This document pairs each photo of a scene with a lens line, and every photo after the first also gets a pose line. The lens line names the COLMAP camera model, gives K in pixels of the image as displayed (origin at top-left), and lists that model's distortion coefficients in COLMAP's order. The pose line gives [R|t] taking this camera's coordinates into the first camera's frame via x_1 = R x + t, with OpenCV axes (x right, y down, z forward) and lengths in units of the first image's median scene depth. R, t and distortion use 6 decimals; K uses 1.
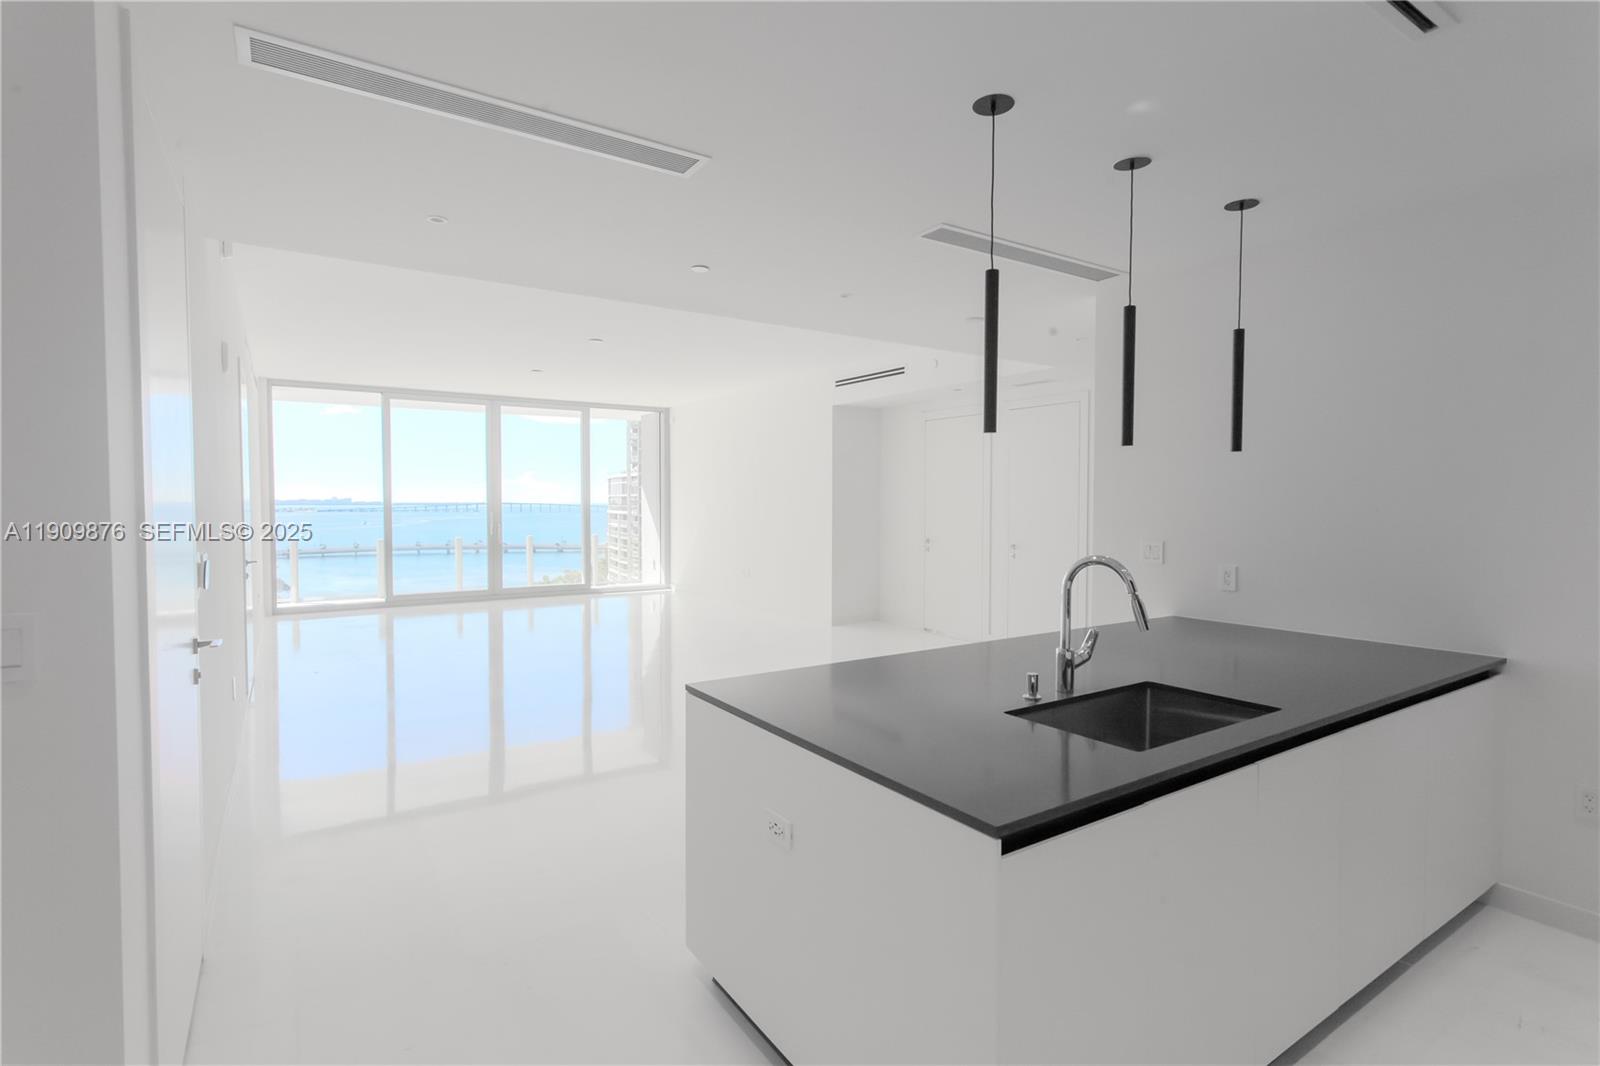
lens RADIAL K [[761.3, 0, 792.4], [0, 761.3, 529.8], [0, 0, 1]] dist [0.000601, 0.000522]
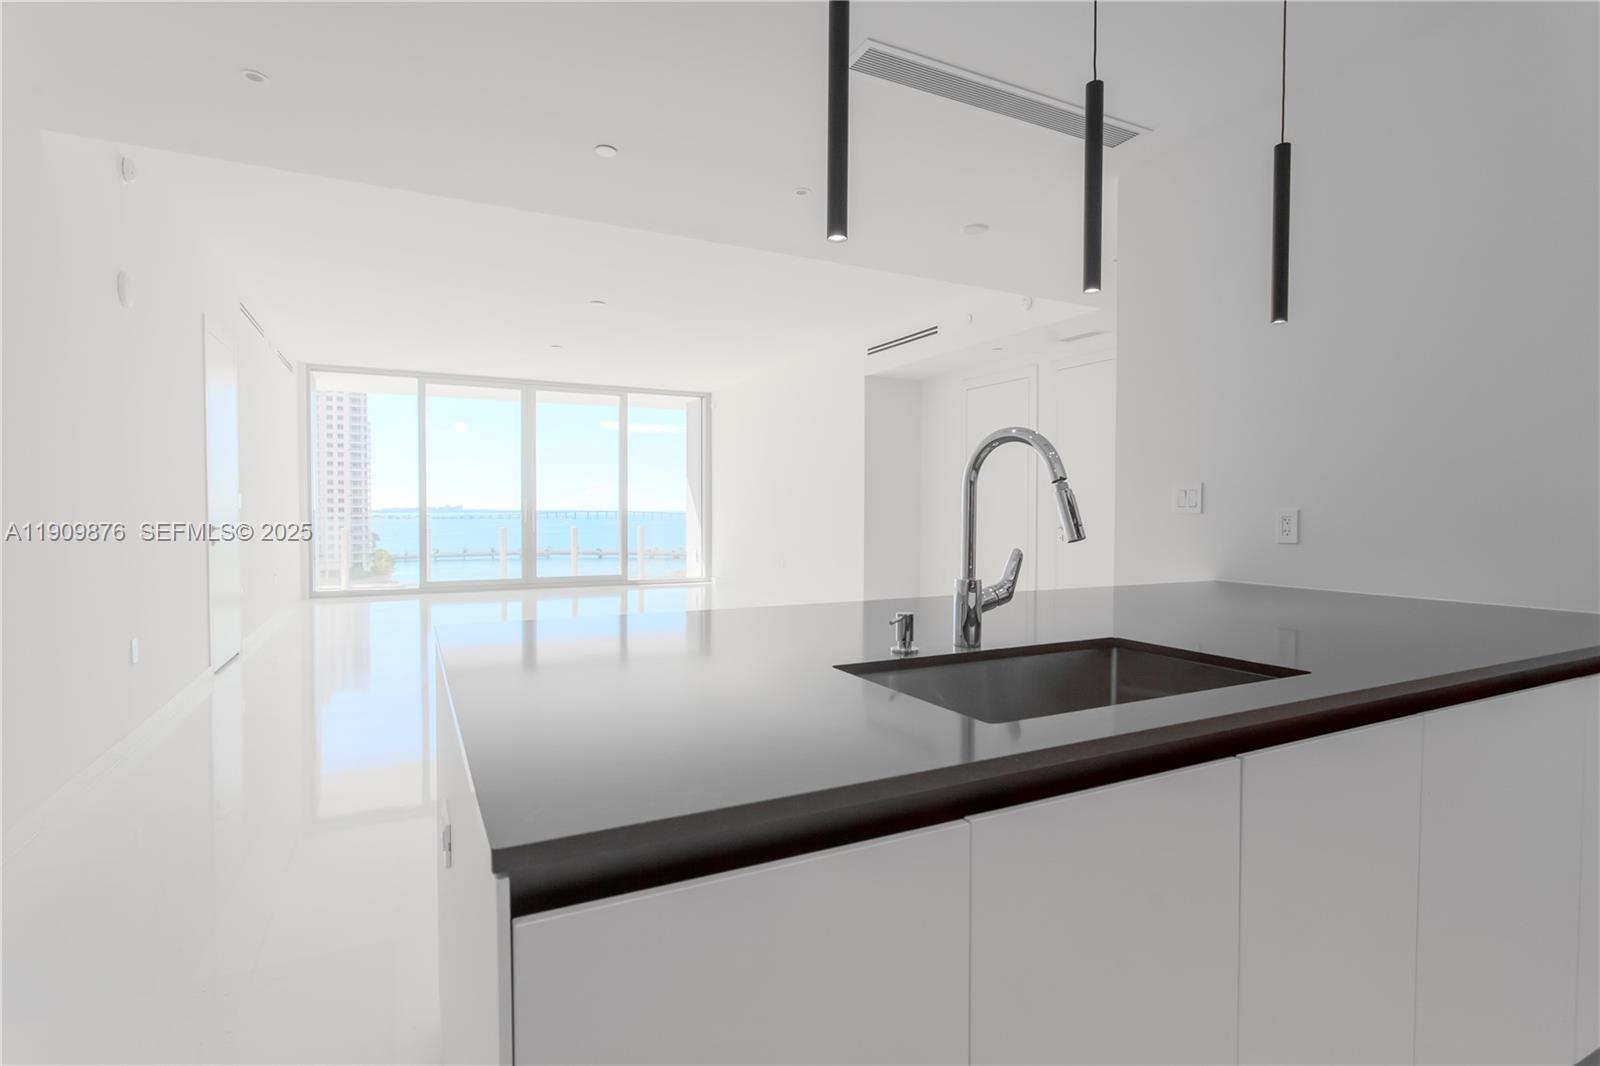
lens RADIAL K [[762.6, 0, 792.7], [0, 762.6, 531.5], [0, 0, 1]] dist [-0.018385, 0.000153]
pose [[0.993563, 0.005295, -0.113160, 0.145437], [-0.006240, 0.999949, -0.007993, 0.062962], [0.113112, 0.008648, 0.993545, 0.176265]]
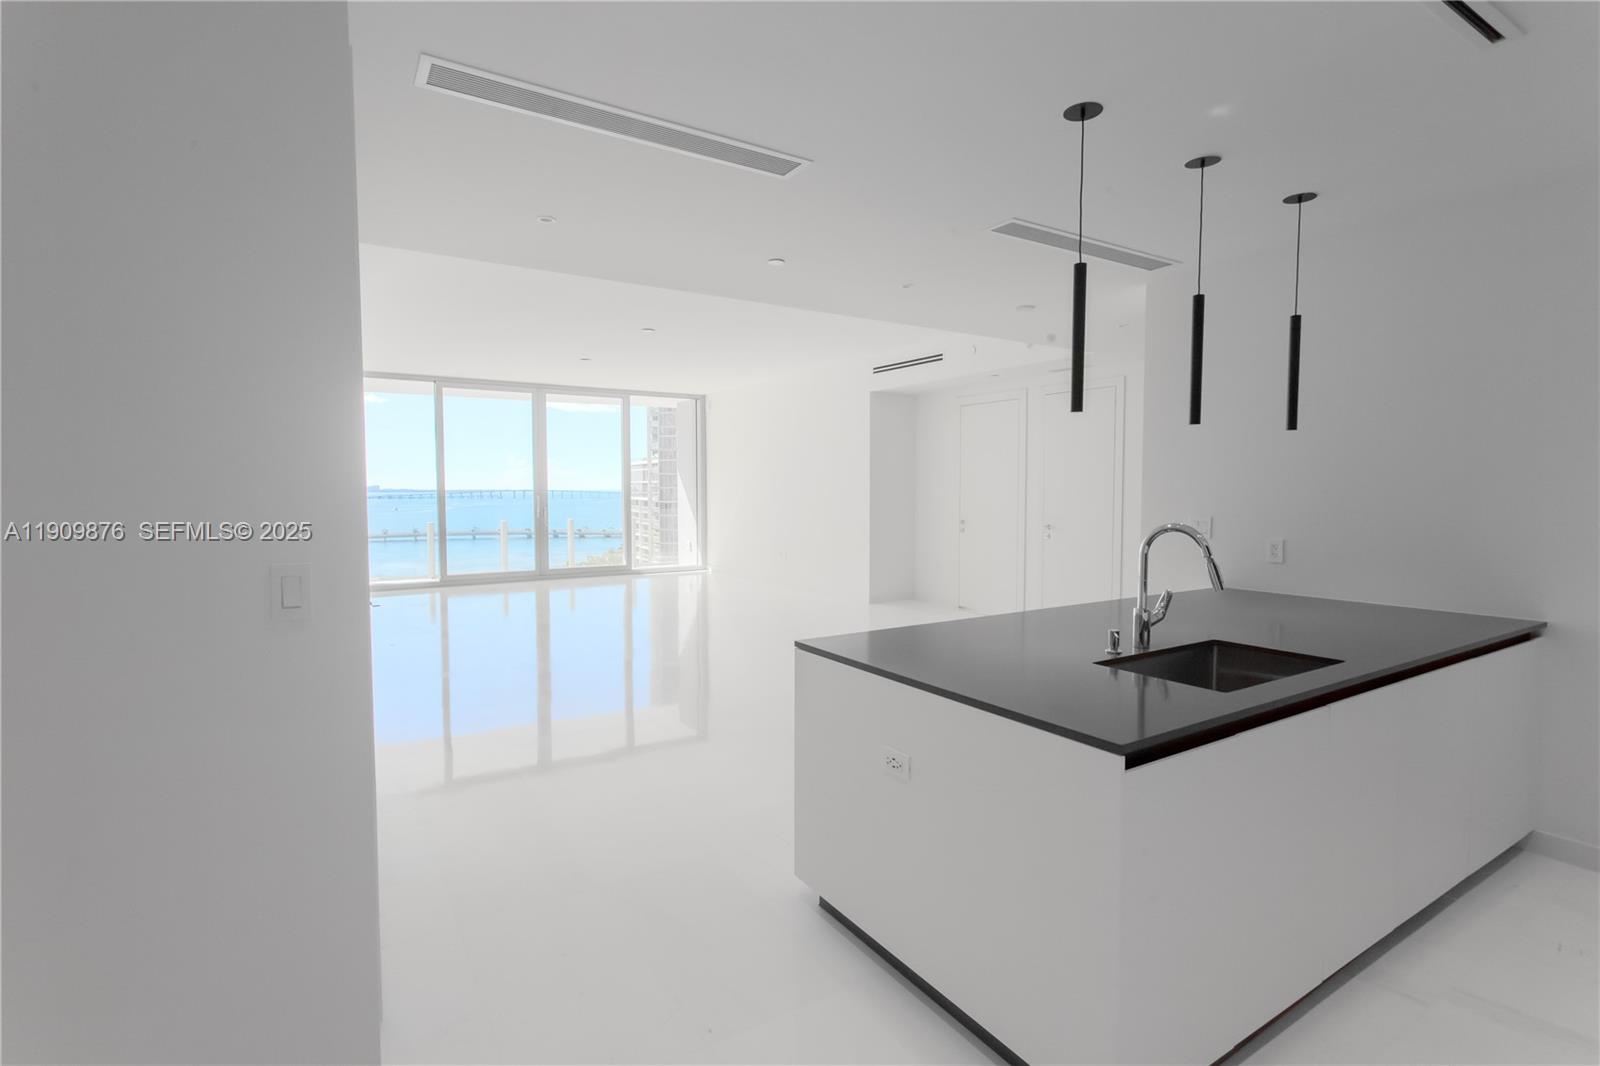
lens RADIAL K [[747.7, 0, 791.9], [0, 747.7, 530.0], [0, 0, 1]] dist [0.000588, 0.000574]
pose [[0.999751, -0.001221, -0.022285, -0.063540], [0.001653, 0.999811, 0.019378, 0.010668], [0.022257, -0.019410, 0.999564, -0.046392]]
